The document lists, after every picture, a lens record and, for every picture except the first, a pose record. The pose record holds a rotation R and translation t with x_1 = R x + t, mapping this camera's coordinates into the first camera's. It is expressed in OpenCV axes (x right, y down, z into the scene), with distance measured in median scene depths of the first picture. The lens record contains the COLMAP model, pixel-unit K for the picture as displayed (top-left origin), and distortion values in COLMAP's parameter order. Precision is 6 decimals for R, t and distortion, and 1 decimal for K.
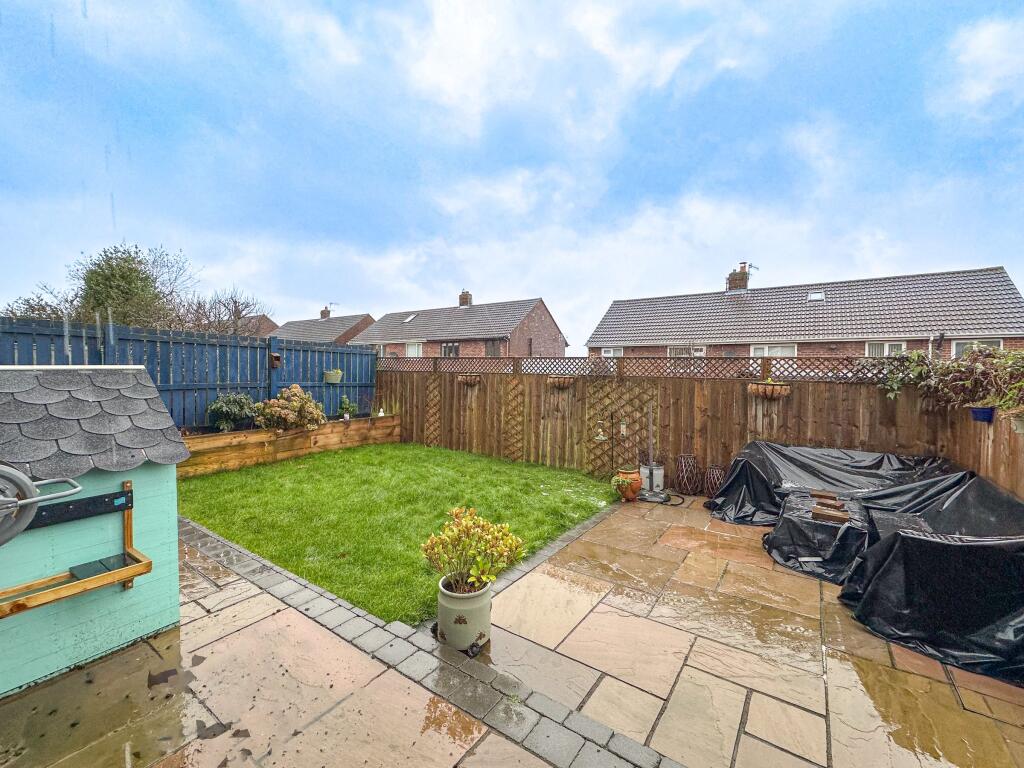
lens RADIAL K [[417.4, 0, 514.9], [0, 417.4, 374.6], [0, 0, 1]] dist [0.002567, 0.000245]
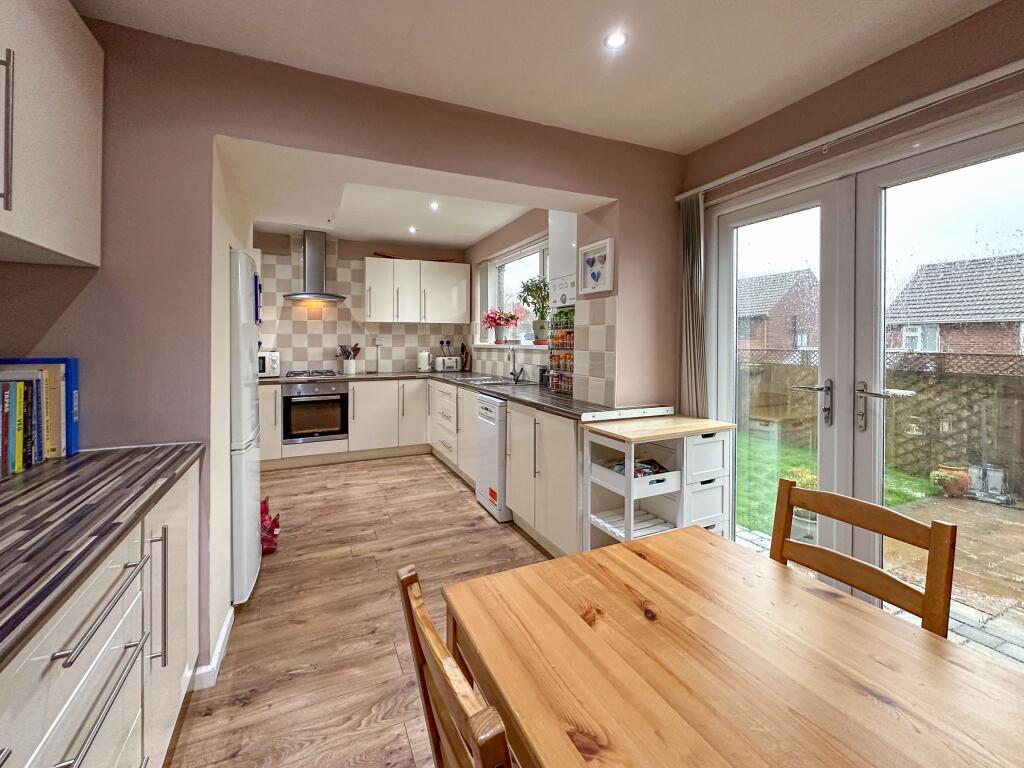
lens RADIAL K [[417.4, 0, 519.4], [0, 417.4, 348.8], [0, 0, 1]] dist [0.002567, 0.000245]
pose [[0.862941, -0.000180, -0.505305, -0.109559], [-0.003649, 0.999972, -0.006588, -0.043689], [0.505292, 0.007529, 0.862916, -0.370275]]
